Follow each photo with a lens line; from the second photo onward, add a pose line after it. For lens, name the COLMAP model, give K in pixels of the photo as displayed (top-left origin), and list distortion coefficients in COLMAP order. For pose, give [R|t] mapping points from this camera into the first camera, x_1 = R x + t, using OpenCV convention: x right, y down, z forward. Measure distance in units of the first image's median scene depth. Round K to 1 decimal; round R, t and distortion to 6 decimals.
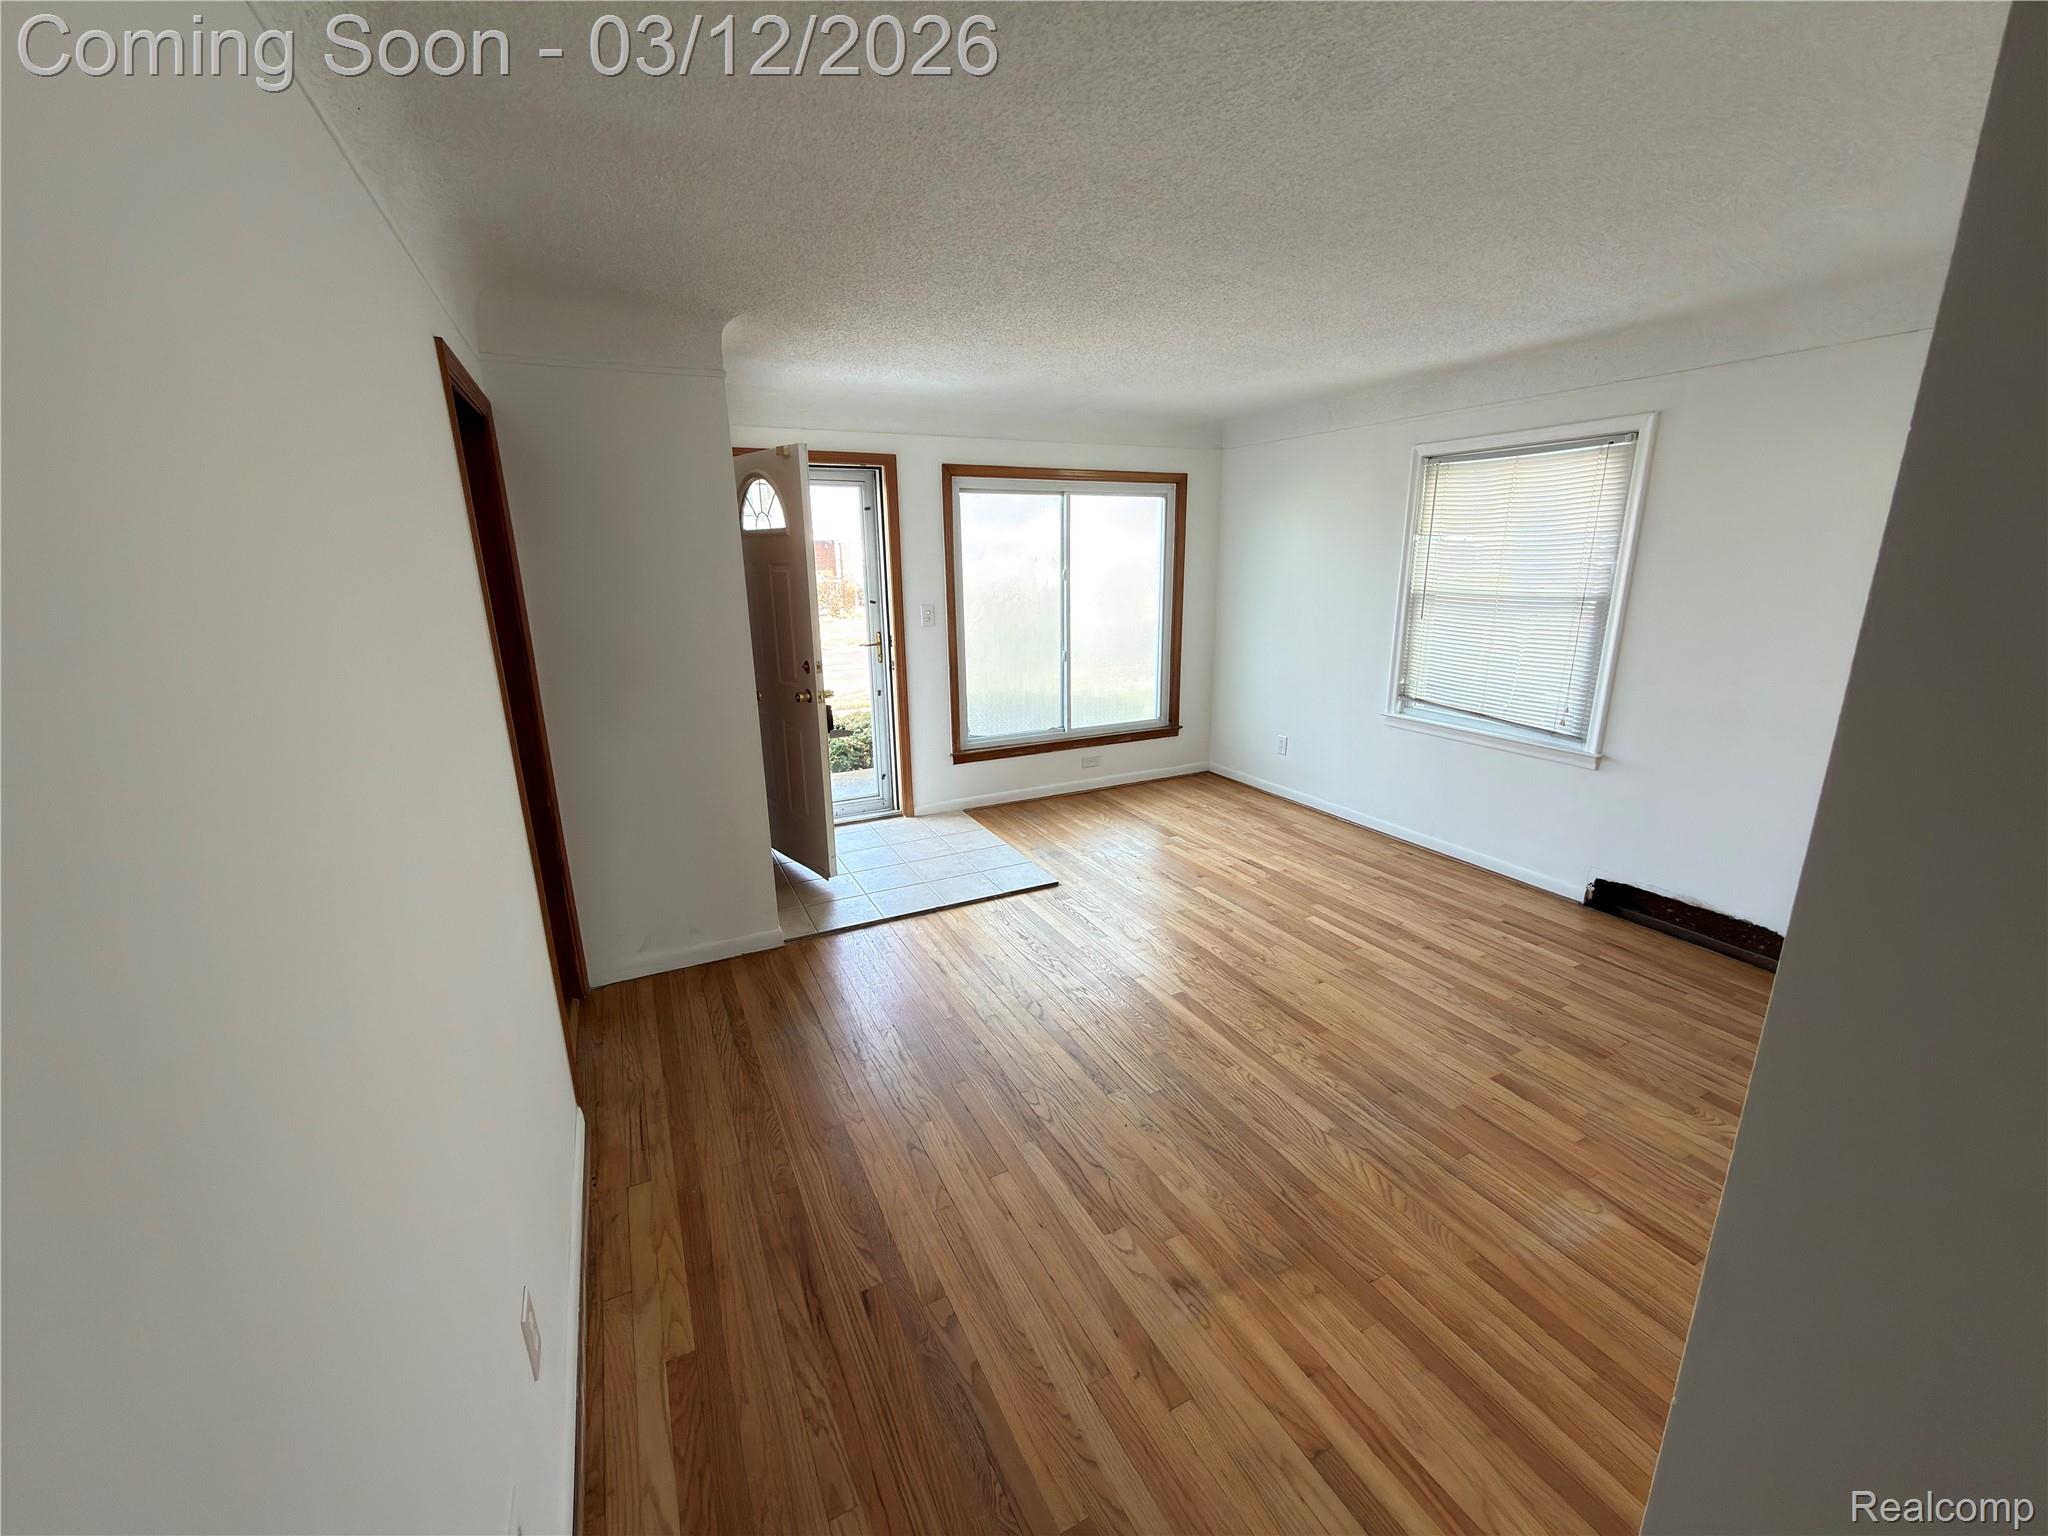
lens RADIAL K [[817.5, 0, 1027.9], [0, 817.5, 765.2], [0, 0, 1]] dist [0.001920, -0.000504]
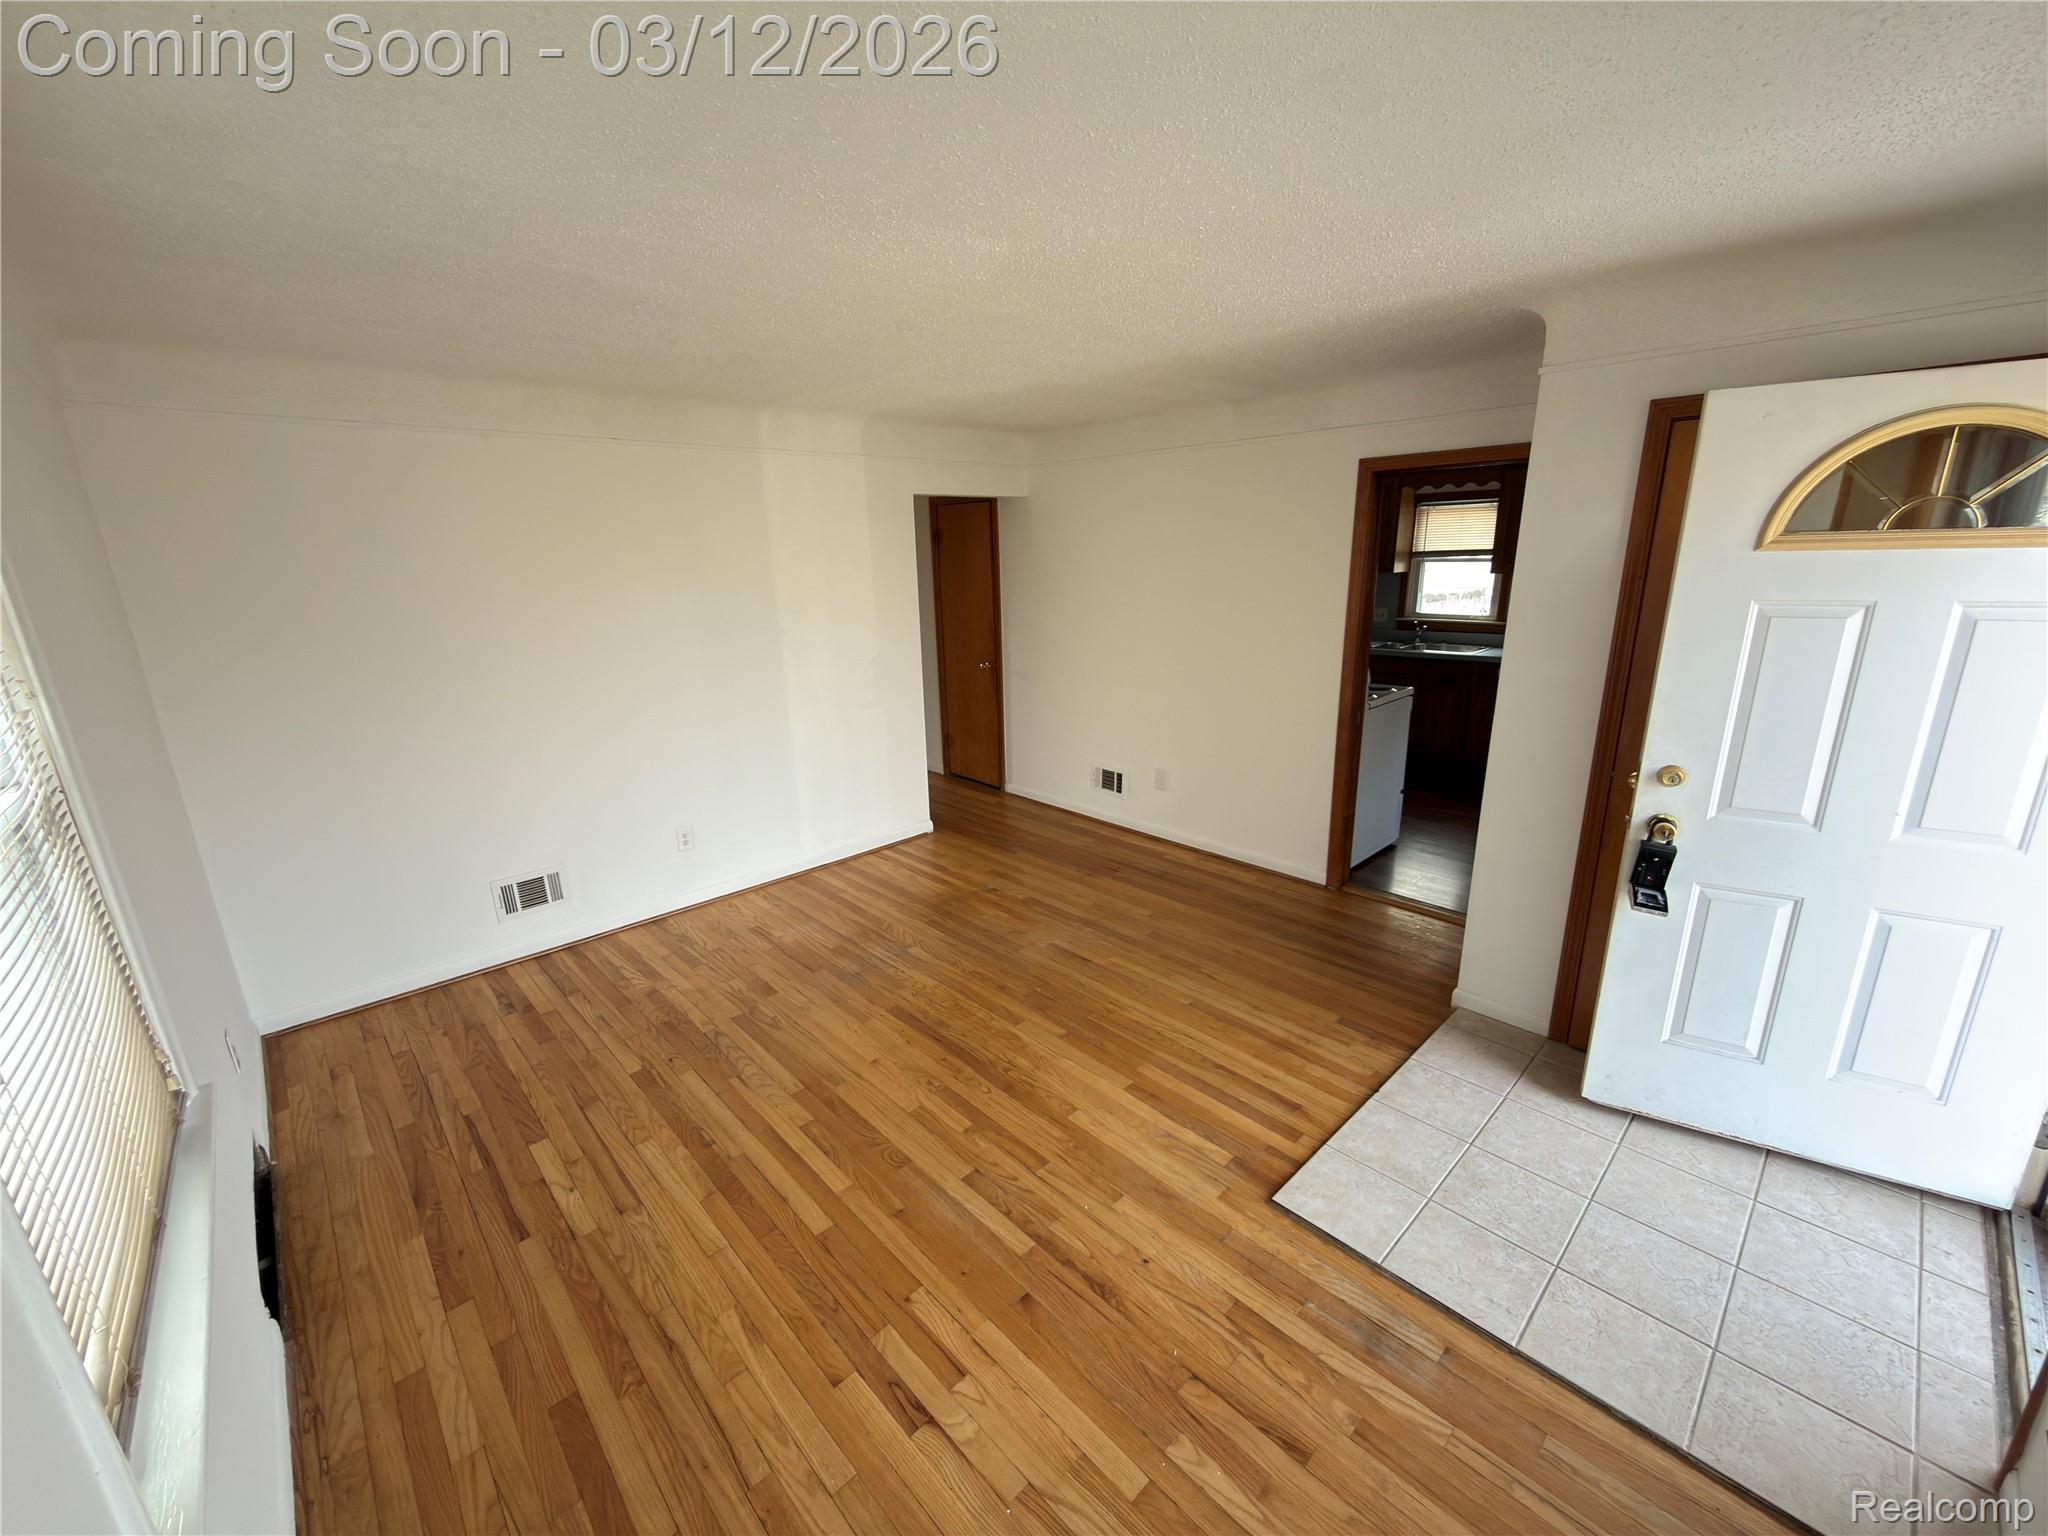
lens RADIAL K [[817.5, 0, 1023.6], [0, 817.5, 772.9], [0, 0, 1]] dist [0.001920, -0.000504]
pose [[-0.958295, 0.105572, -0.265567, 0.359802], [-0.043140, 0.865176, 0.499609, -0.429468], [0.282507, 0.490230, -0.824539, 1.458932]]
